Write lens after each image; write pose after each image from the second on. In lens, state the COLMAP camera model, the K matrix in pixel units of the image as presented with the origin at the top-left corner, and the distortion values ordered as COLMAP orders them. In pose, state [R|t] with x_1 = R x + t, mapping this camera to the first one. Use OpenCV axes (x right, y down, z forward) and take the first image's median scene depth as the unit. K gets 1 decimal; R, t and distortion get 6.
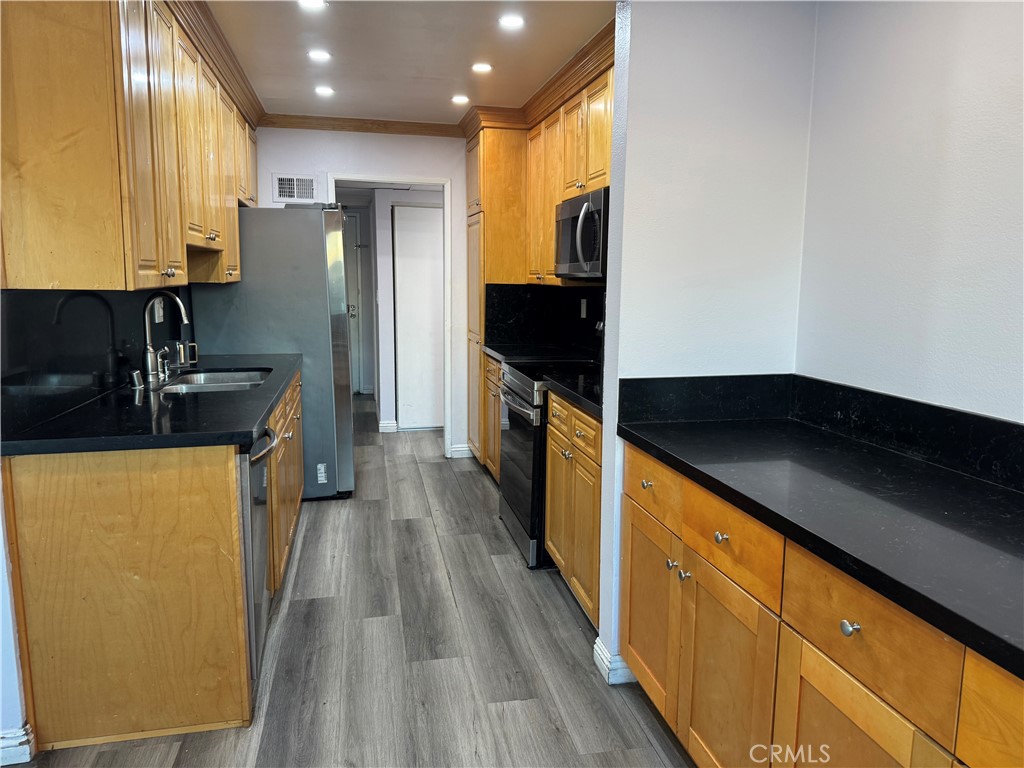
lens RADIAL K [[725.1, 0, 504.8], [0, 725.1, 388.1], [0, 0, 1]] dist [0.130160, -0.186732]
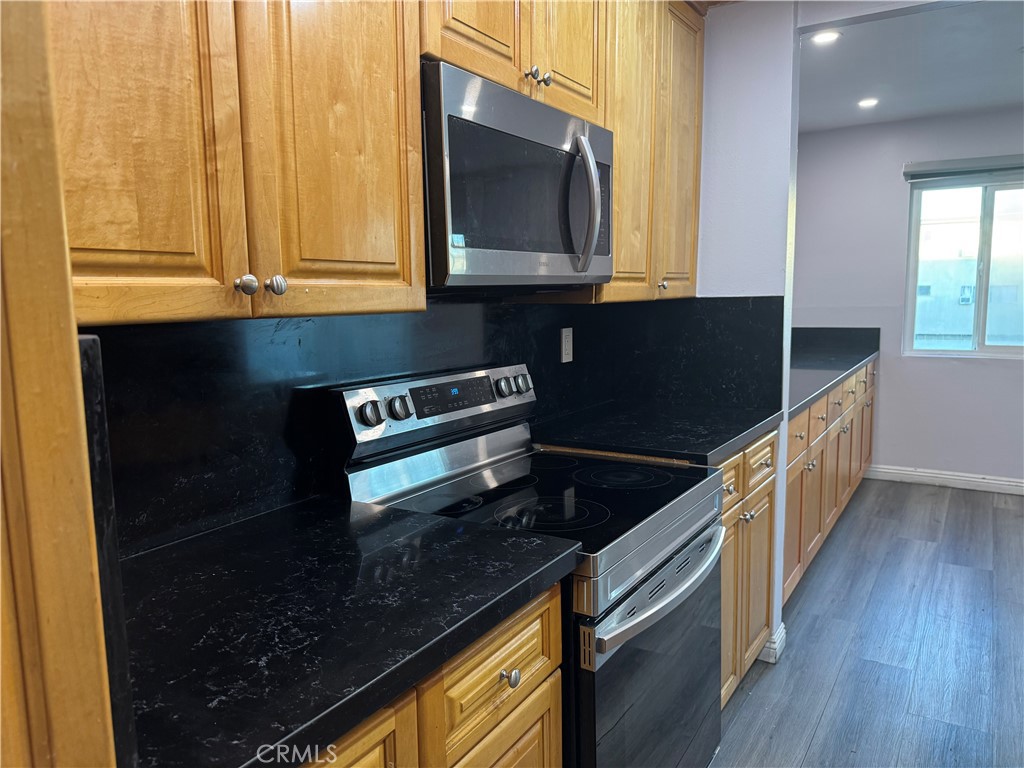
lens RADIAL K [[725.1, 0, 504.8], [0, 725.1, 388.1], [0, 0, 1]] dist [0.130160, -0.186732]
pose [[-0.717323, -0.087318, 0.691248, -0.281370], [0.117268, 0.962832, 0.243316, -0.280373], [-0.686801, 0.255598, -0.680422, 1.853811]]
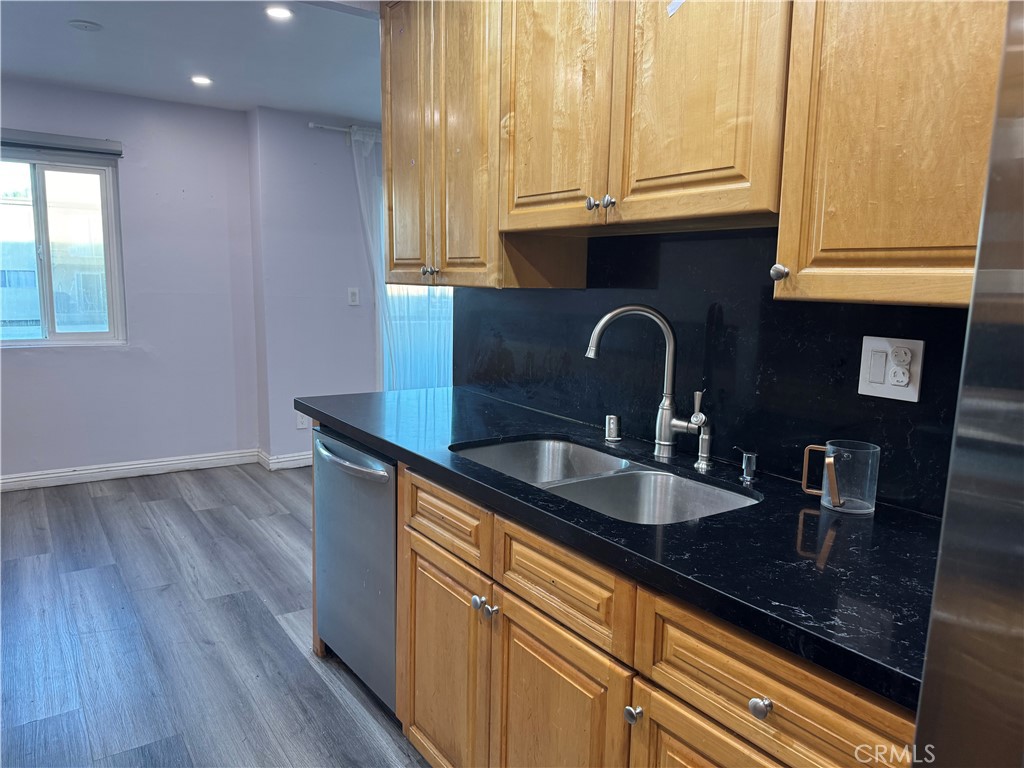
lens RADIAL K [[725.1, 0, 504.8], [0, 725.1, 388.1], [0, 0, 1]] dist [0.130160, -0.186732]
pose [[-0.921729, 0.031418, -0.386561, -0.157050], [-0.086090, 0.955274, 0.282915, -0.260501], [0.378160, 0.294050, -0.877798, 1.742006]]
